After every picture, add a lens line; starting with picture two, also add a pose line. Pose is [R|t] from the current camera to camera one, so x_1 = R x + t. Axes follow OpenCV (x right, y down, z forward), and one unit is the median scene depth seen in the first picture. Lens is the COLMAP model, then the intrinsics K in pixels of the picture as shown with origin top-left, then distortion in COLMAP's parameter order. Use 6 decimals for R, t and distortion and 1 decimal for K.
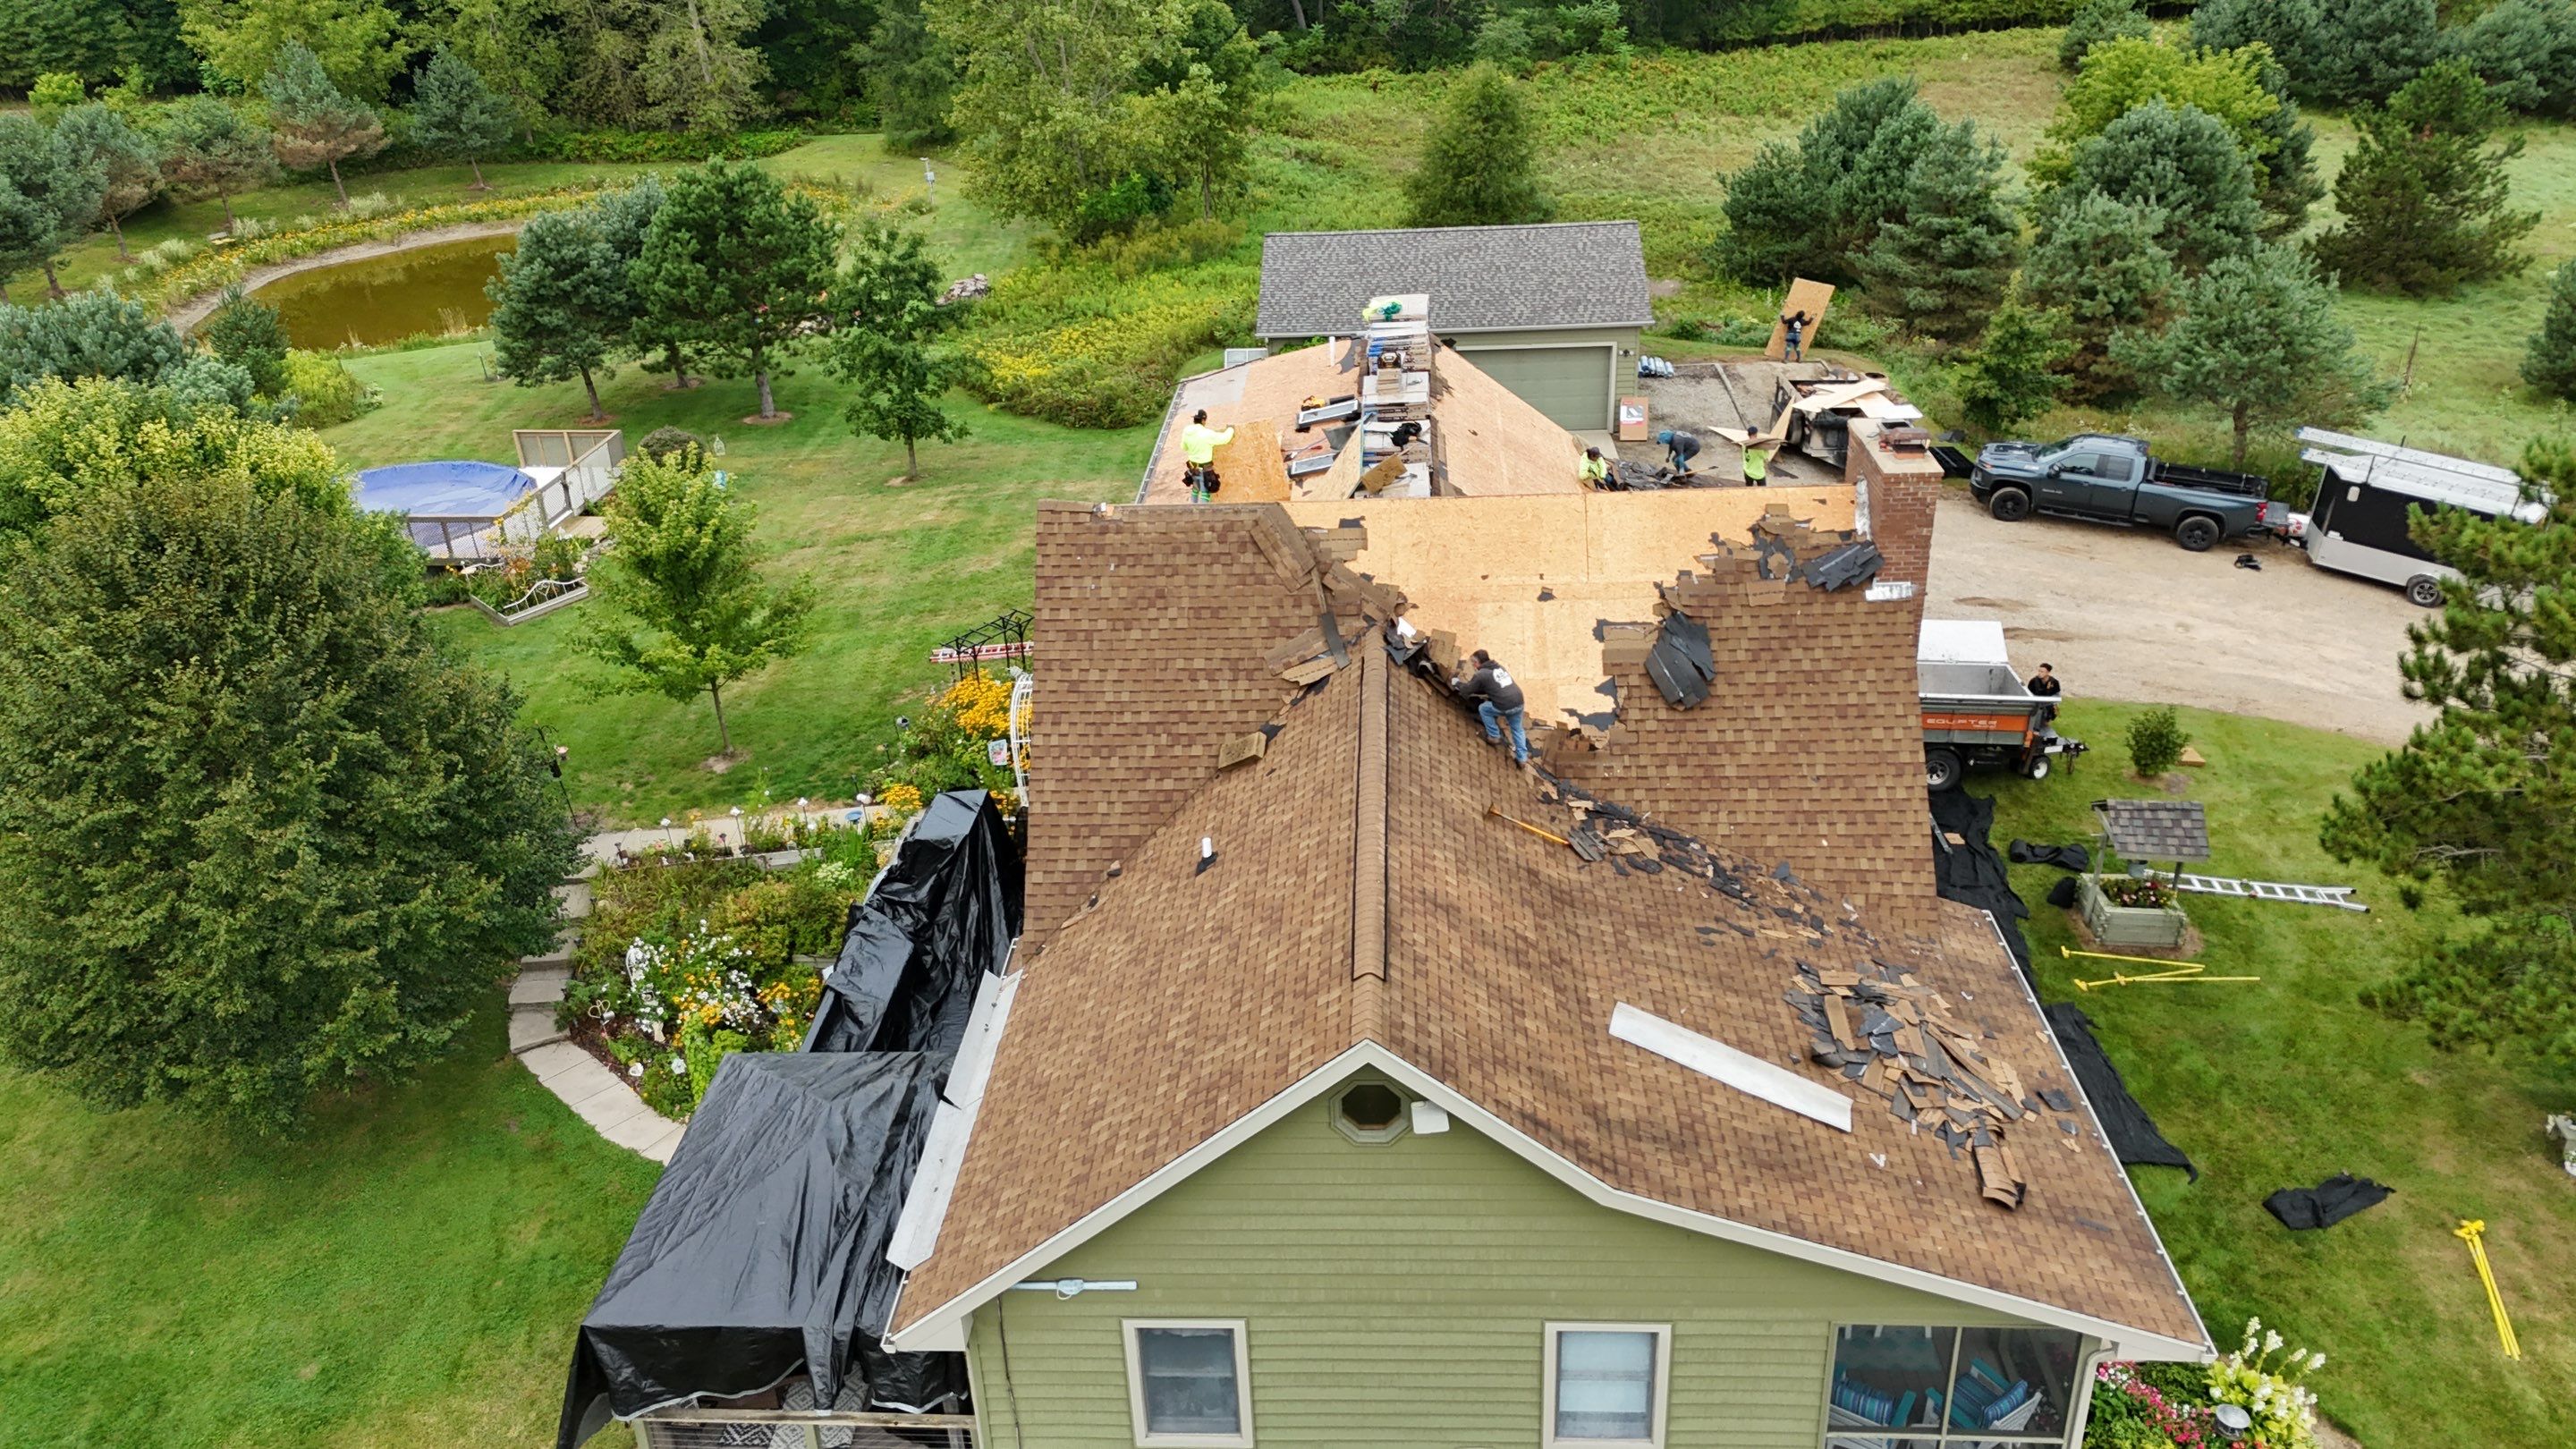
lens RADIAL K [[1841.4, 0, 1288.0], [0, 1841.4, 724.5], [0, 0, 1]] dist [0.039851, -0.001294]
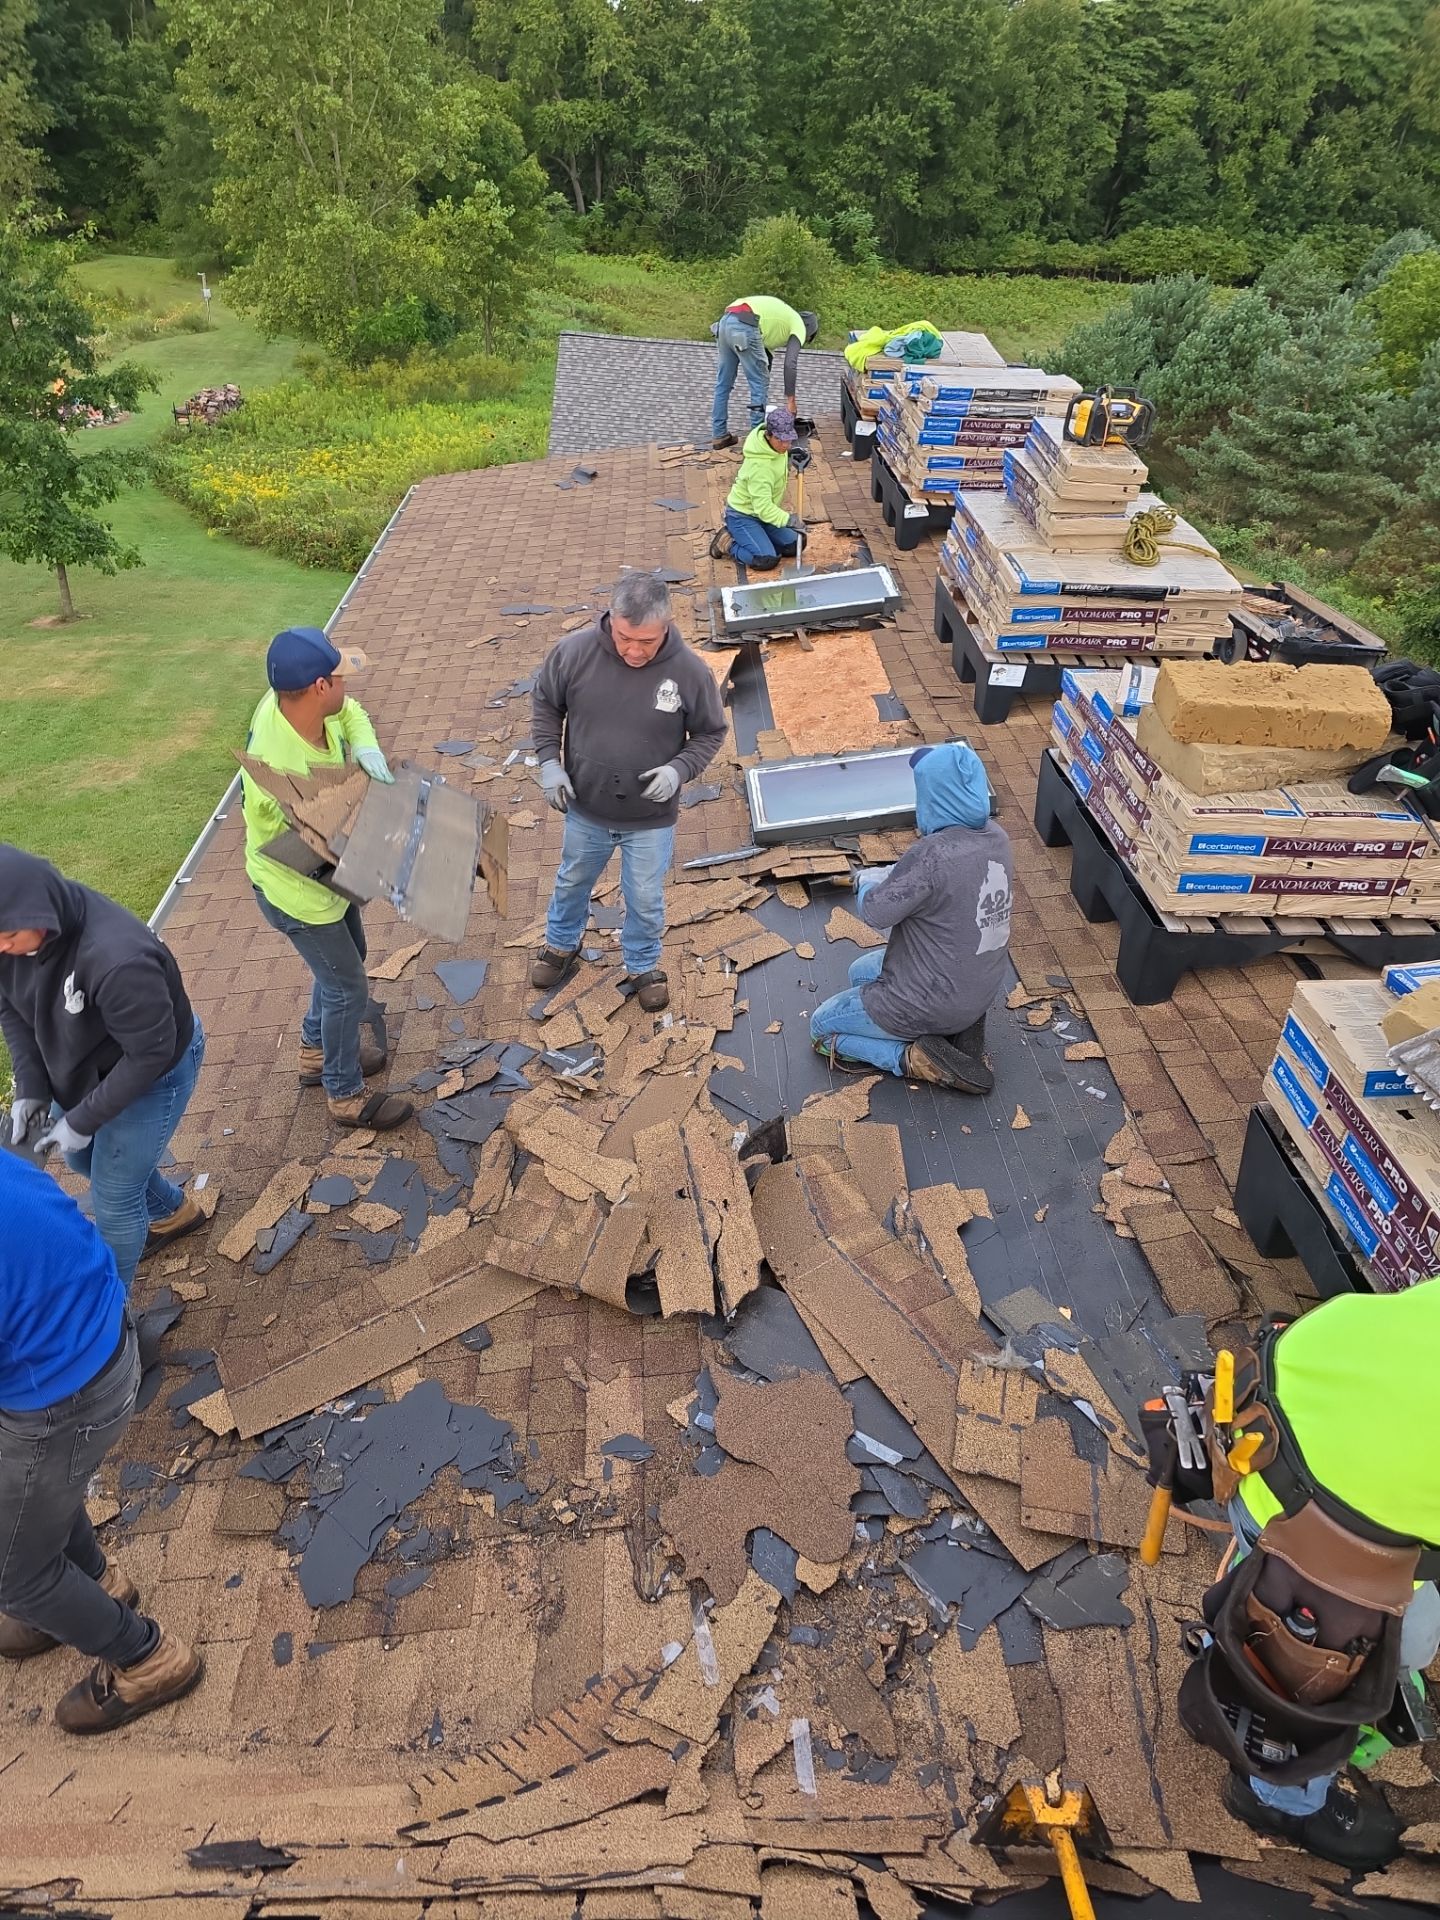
lens RADIAL K [[1335.3, 0, 709.6], [0, 1335.3, 949.1], [0, 0, 1]] dist [0.045193, -0.029220]
pose [[0.989695, 0.046047, 0.135589, -0.010328], [-0.060106, 0.993020, 0.101486, -0.045894], [-0.129969, -0.108590, 0.985554, 0.267116]]
